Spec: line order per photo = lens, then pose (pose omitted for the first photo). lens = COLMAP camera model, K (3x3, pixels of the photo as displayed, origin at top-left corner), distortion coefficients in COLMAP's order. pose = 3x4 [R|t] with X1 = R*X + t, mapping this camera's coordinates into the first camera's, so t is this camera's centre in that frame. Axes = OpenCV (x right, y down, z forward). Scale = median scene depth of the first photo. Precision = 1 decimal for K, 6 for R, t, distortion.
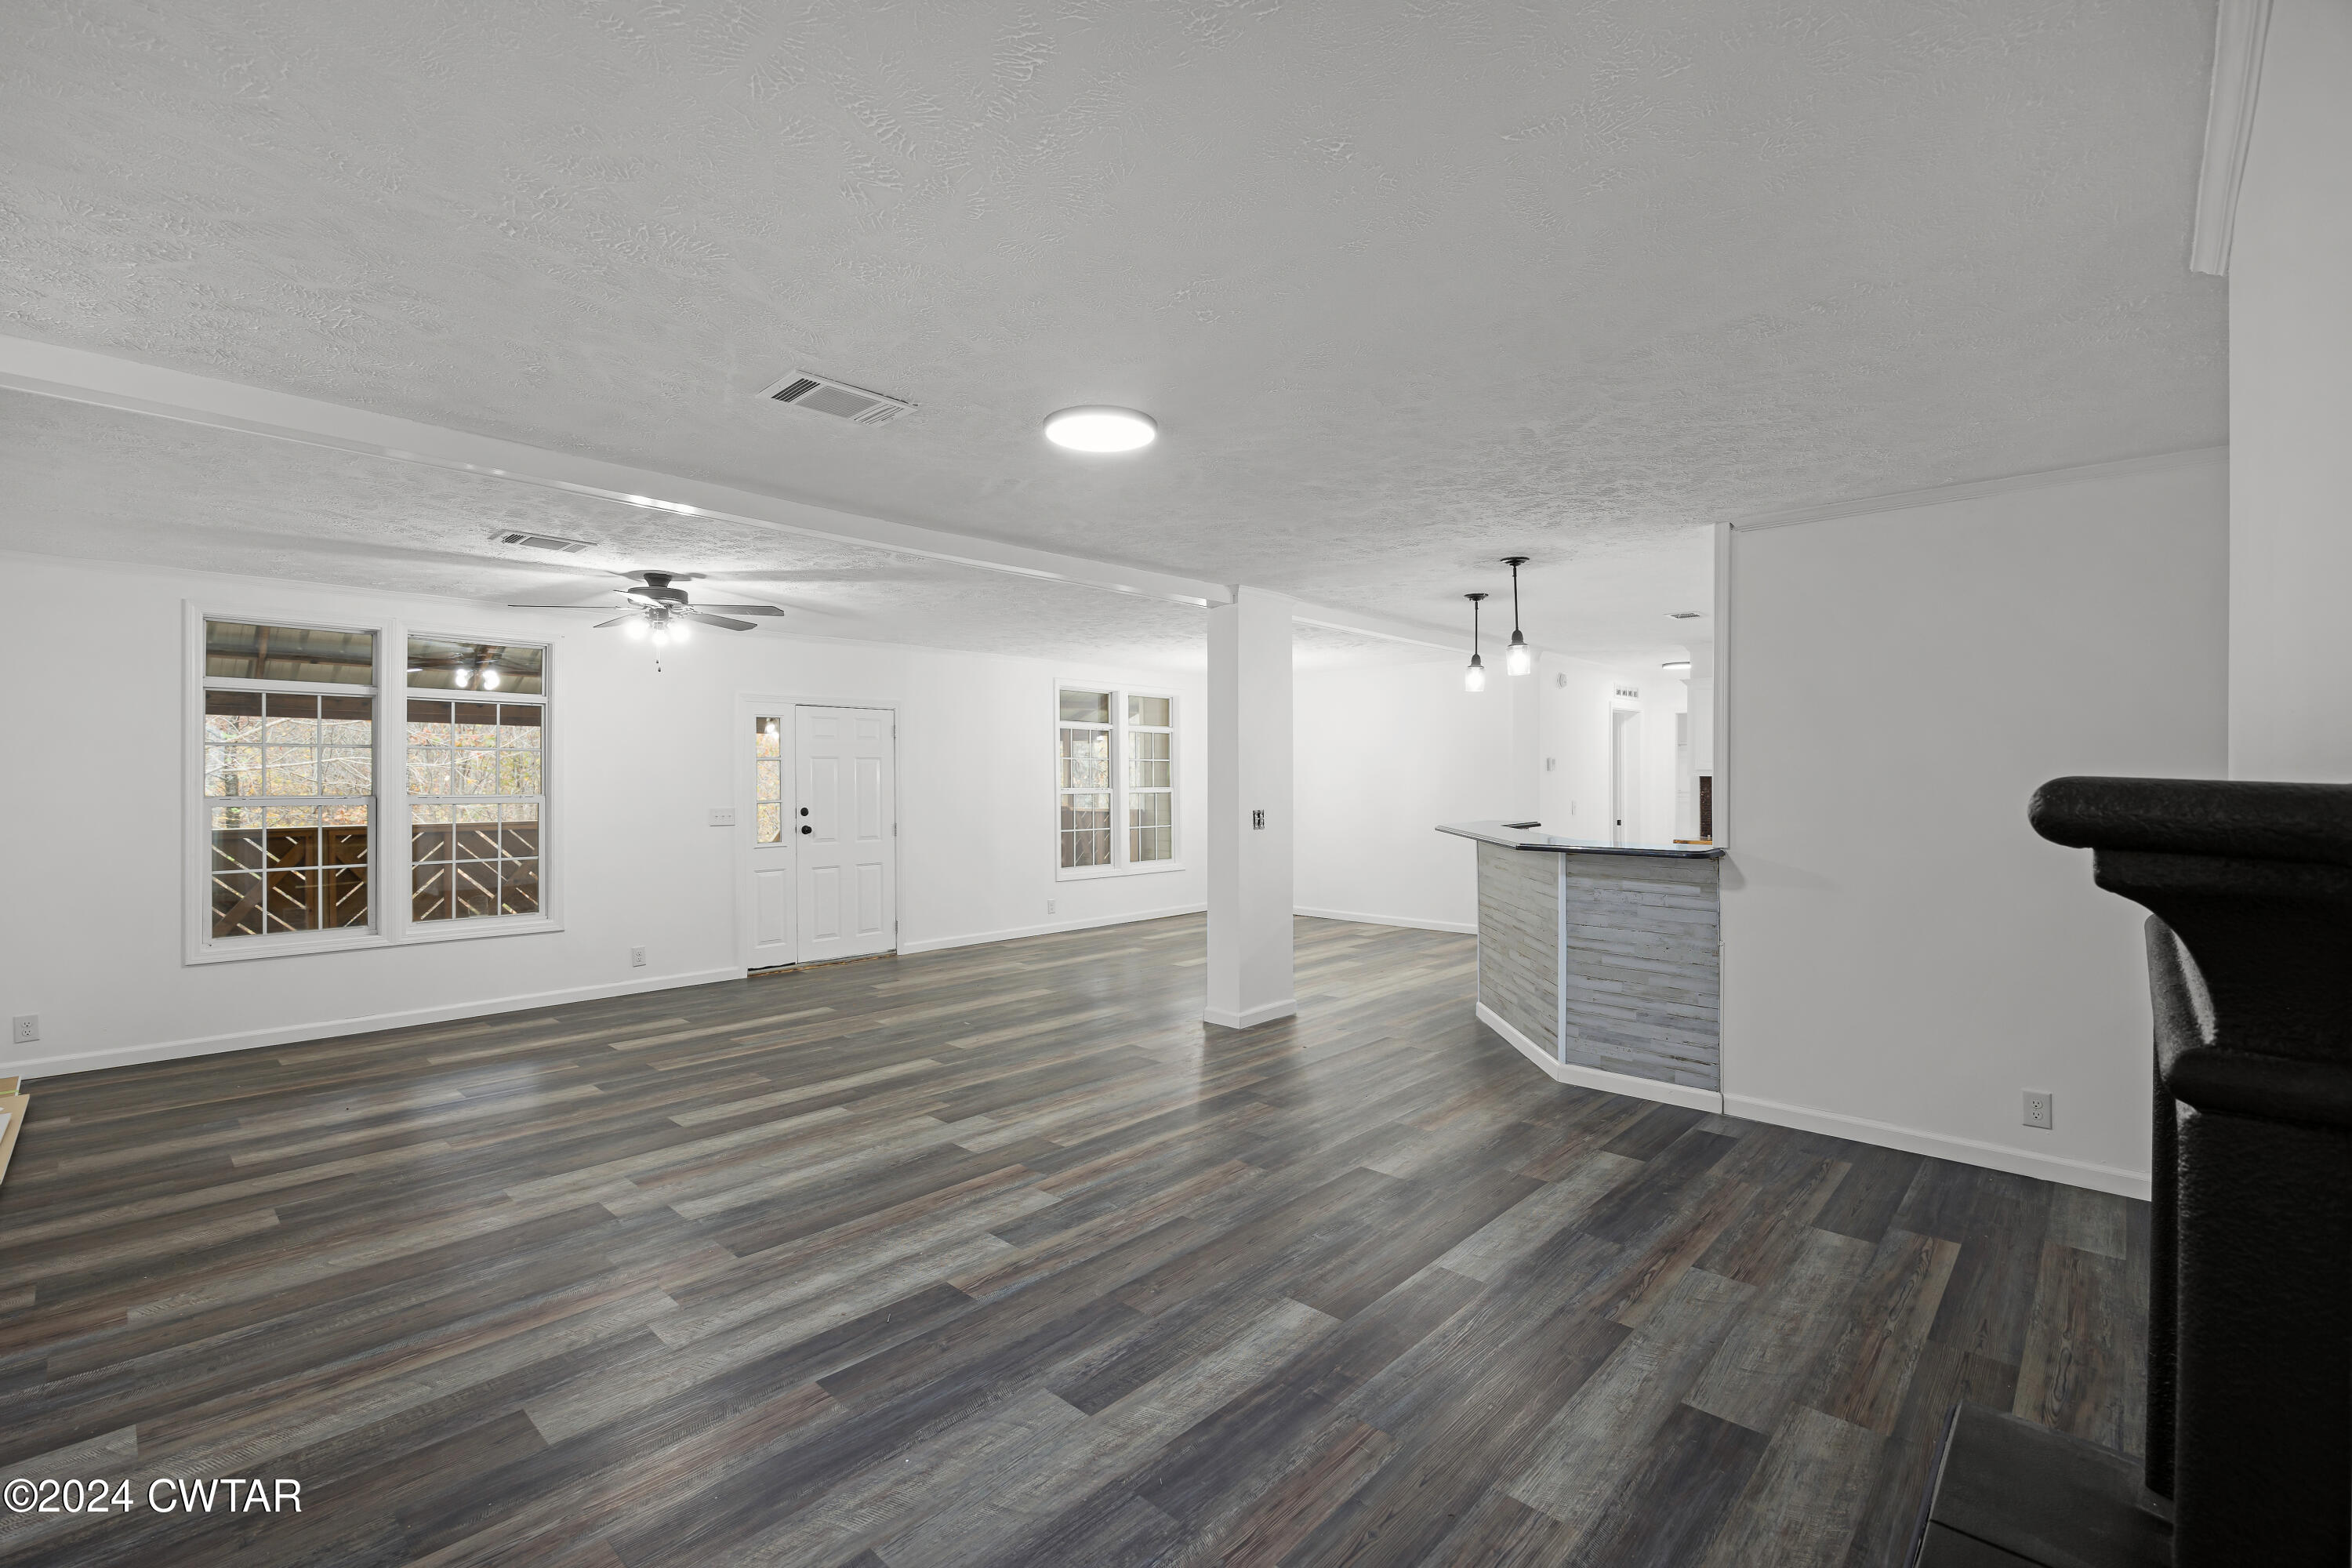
lens RADIAL K [[1031.2, 0, 1186.1], [0, 1031.2, 782.4], [0, 0, 1]] dist [-0.014061, 0.000598]
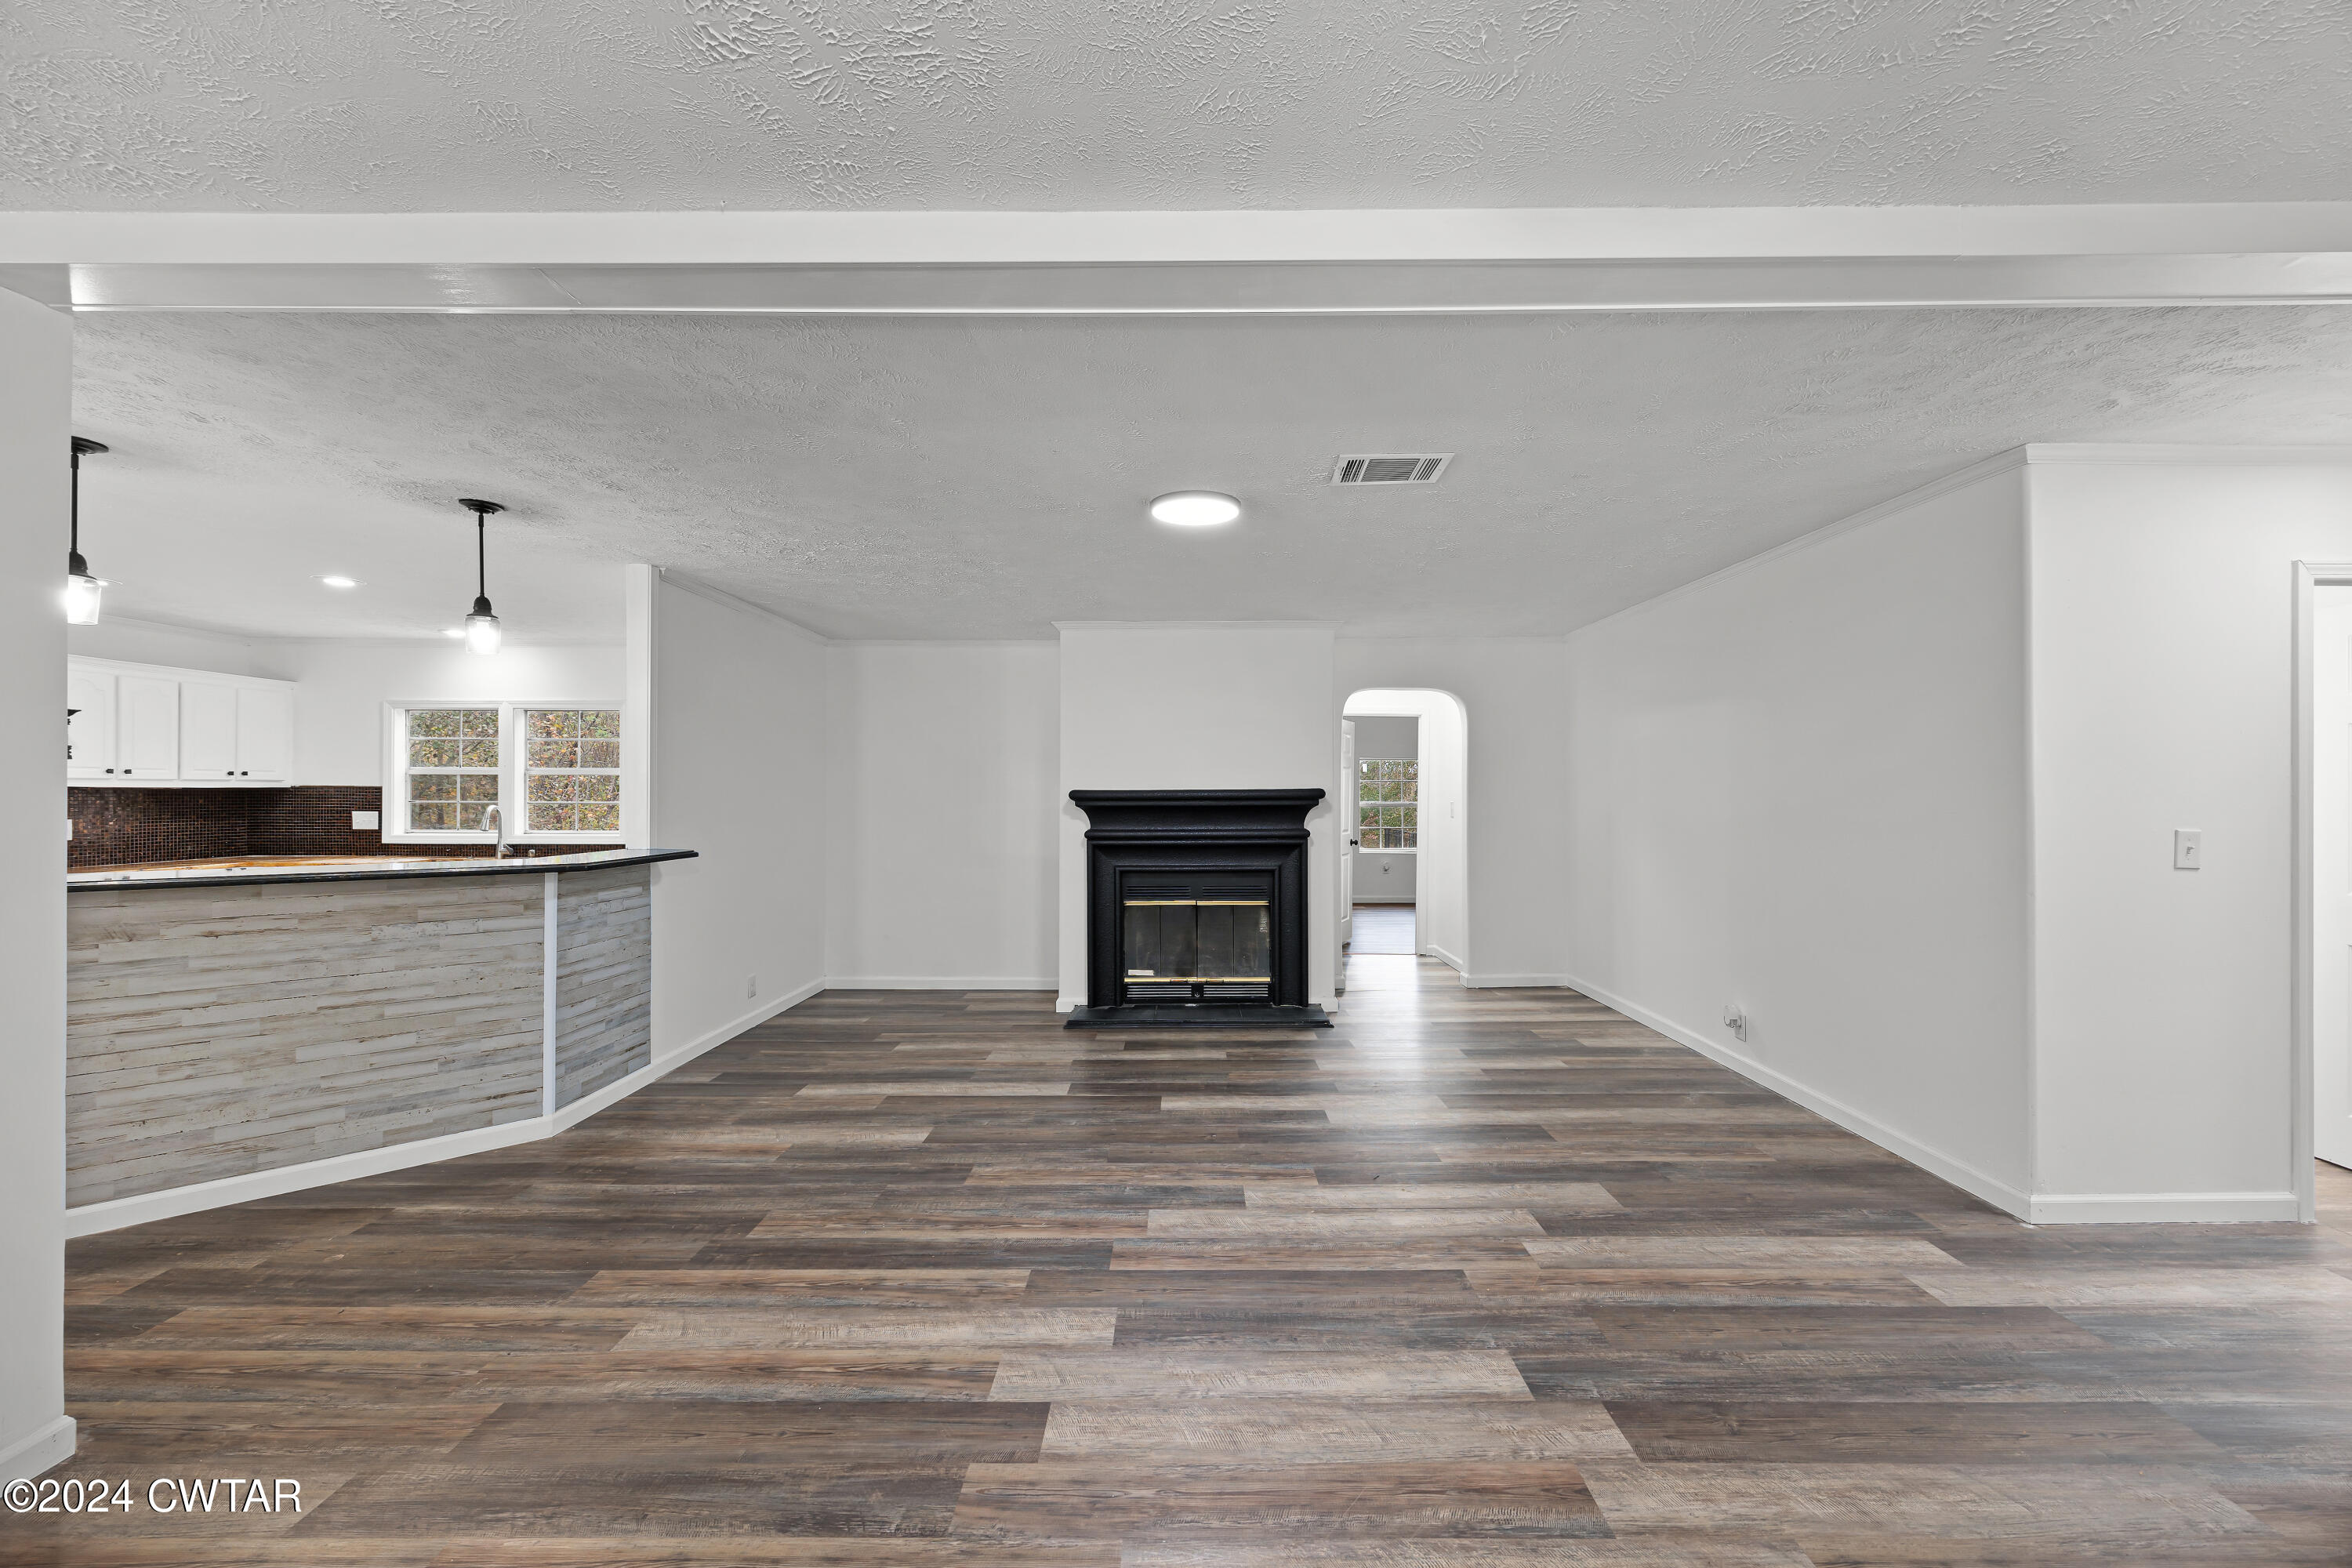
lens RADIAL K [[900.4, 0, 1196.2], [0, 900.4, 789.1], [0, 0, 1]] dist [-0.000286, -0.000161]
pose [[-0.685207, 0.003160, 0.728341, -0.615711], [0.004274, 0.999991, -0.000317, 0.000227], [-0.728336, 0.002896, -0.685214, 1.226226]]
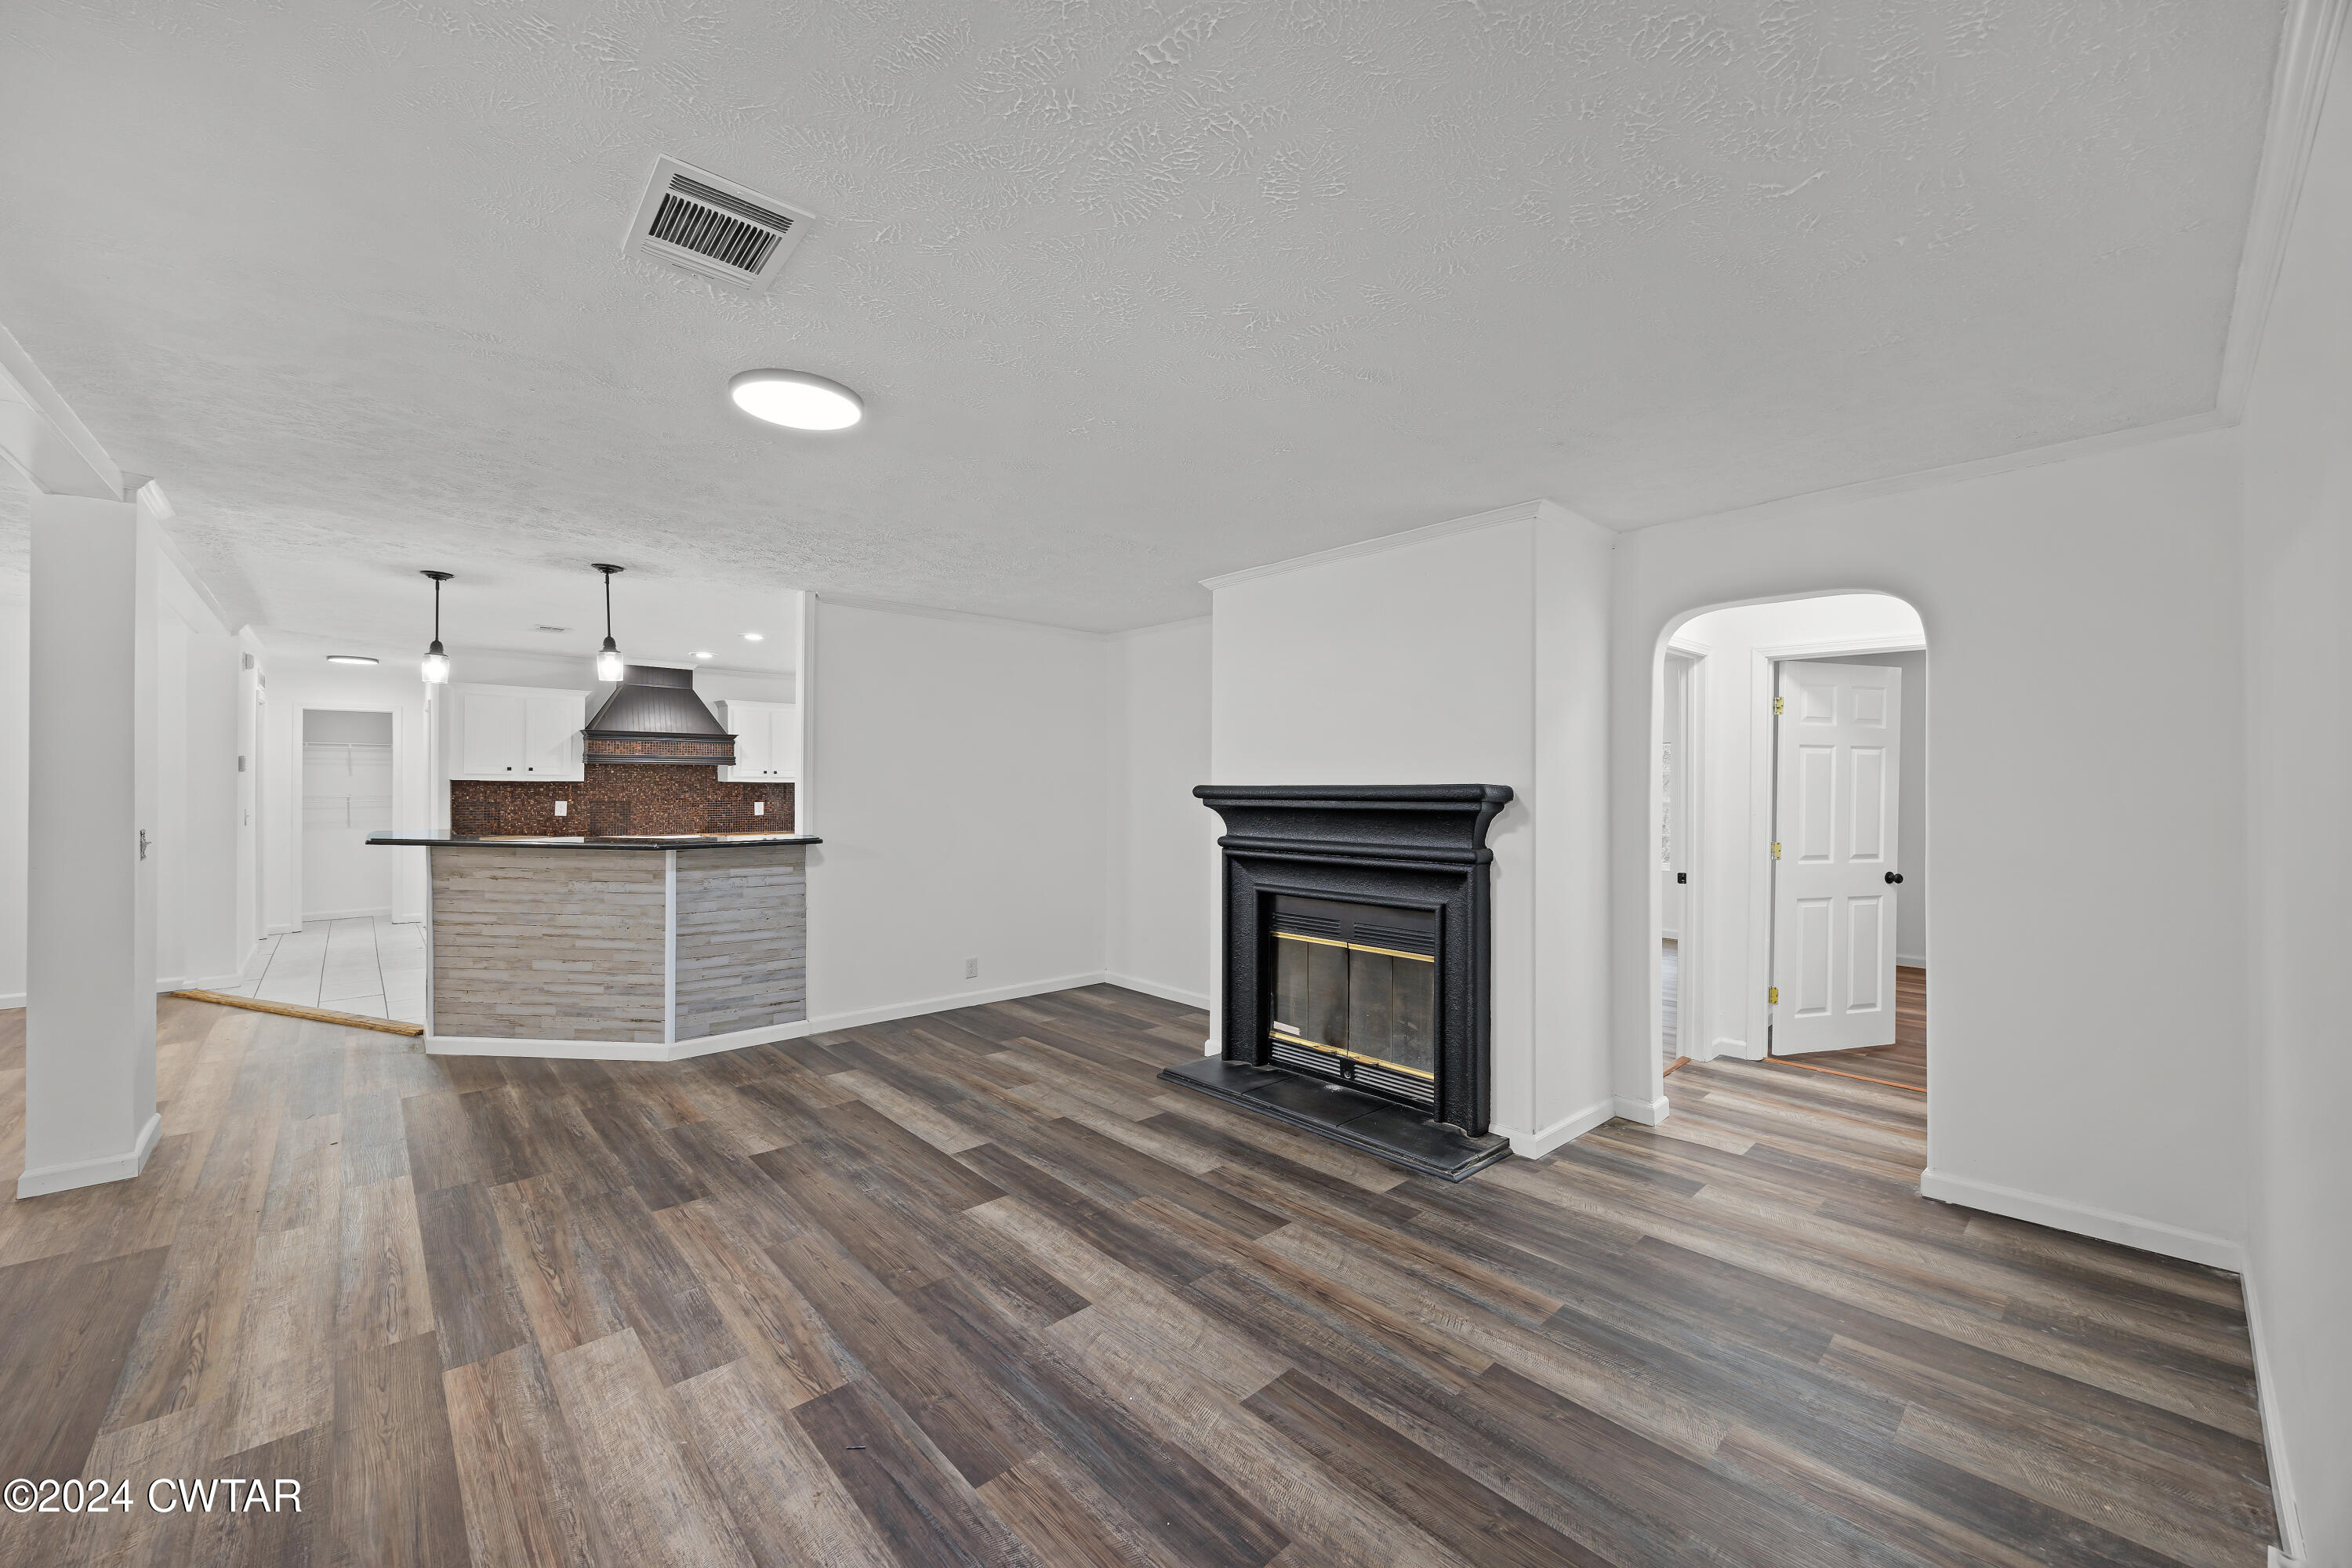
lens RADIAL K [[900.4, 0, 1185.6], [0, 900.4, 786.0], [0, 0, 1]] dist [-0.000286, -0.000161]
pose [[0.070038, -0.000487, 0.997544, -0.599905], [0.001123, 0.999999, 0.000409, -0.000035], [-0.997544, 0.001091, 0.070039, 0.422393]]
